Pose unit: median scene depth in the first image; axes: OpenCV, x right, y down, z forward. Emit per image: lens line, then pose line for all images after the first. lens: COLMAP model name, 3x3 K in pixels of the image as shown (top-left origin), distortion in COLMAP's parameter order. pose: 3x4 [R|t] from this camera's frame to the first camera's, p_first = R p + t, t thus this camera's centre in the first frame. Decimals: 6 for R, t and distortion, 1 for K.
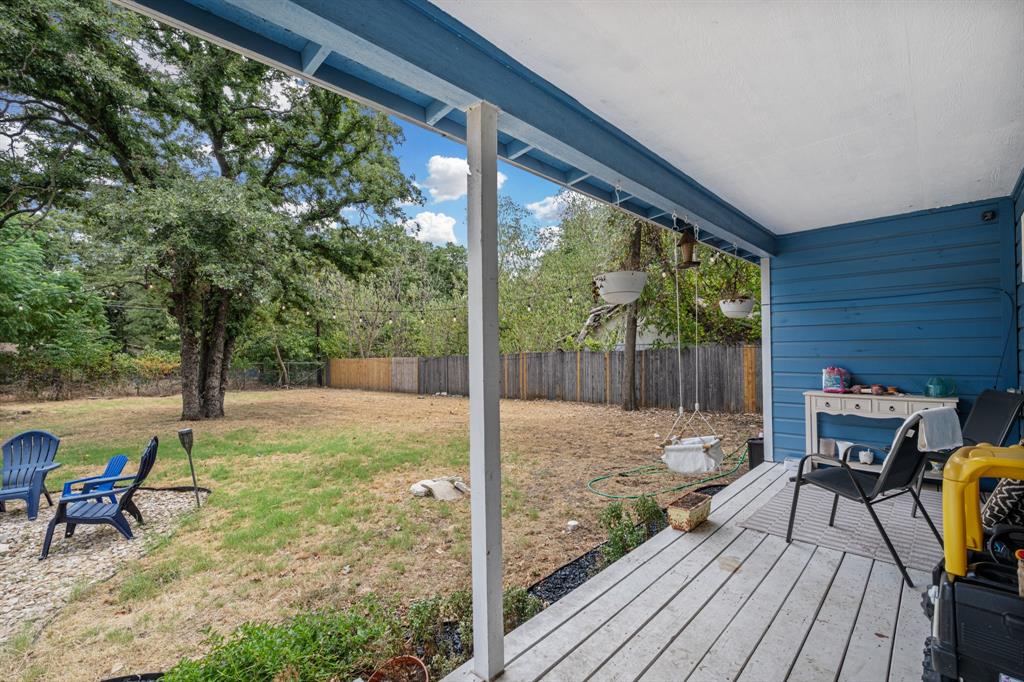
lens RADIAL K [[439.6, 0, 512.7], [0, 439.6, 351.0], [0, 0, 1]] dist [0.001794, 0.000146]
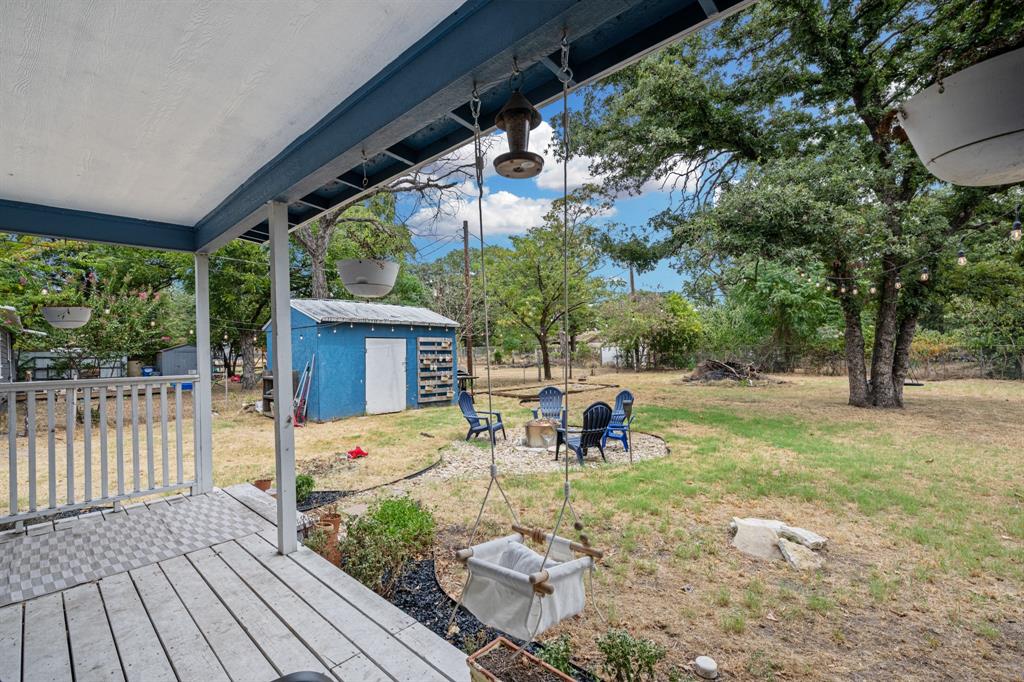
lens RADIAL K [[439.6, 0, 512.7], [0, 439.6, 351.0], [0, 0, 1]] dist [0.001794, 0.000146]
pose [[0.030074, 0.023632, -0.999268, 0.511999], [0.024462, 0.999404, 0.024372, -0.009805], [0.999248, -0.025177, 0.029478, 0.583444]]
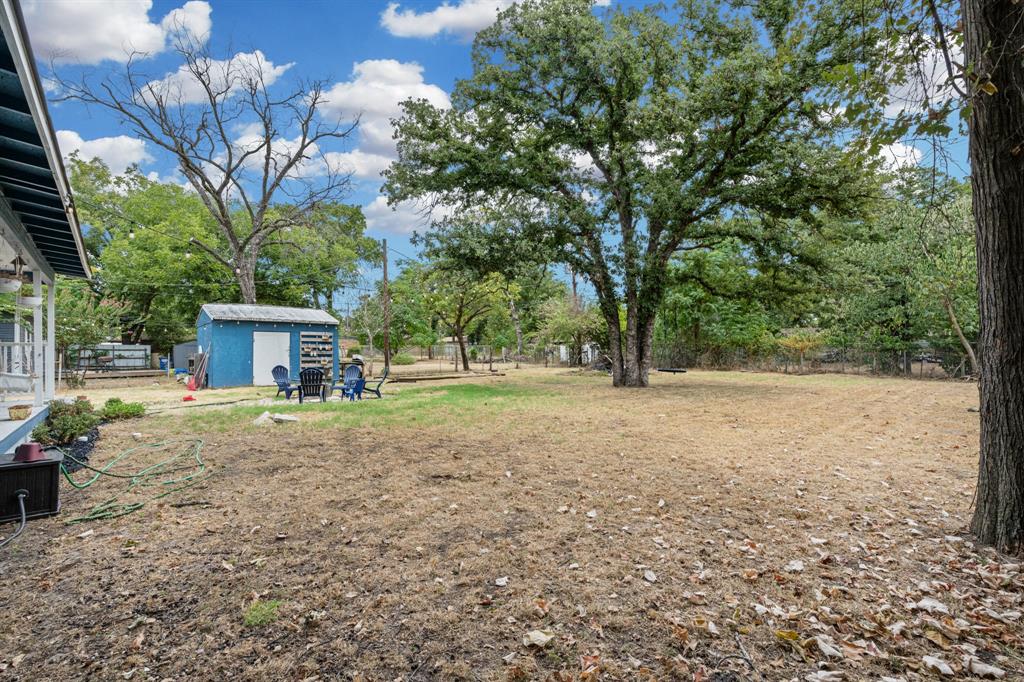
lens RADIAL K [[439.6, 0, 512.7], [0, 439.6, 351.0], [0, 0, 1]] dist [0.001794, 0.000146]
pose [[-0.064718, 0.019430, -0.997714, 1.332883], [0.017027, 0.999686, 0.018364, 0.079709], [0.997758, -0.015800, -0.065029, 2.044727]]
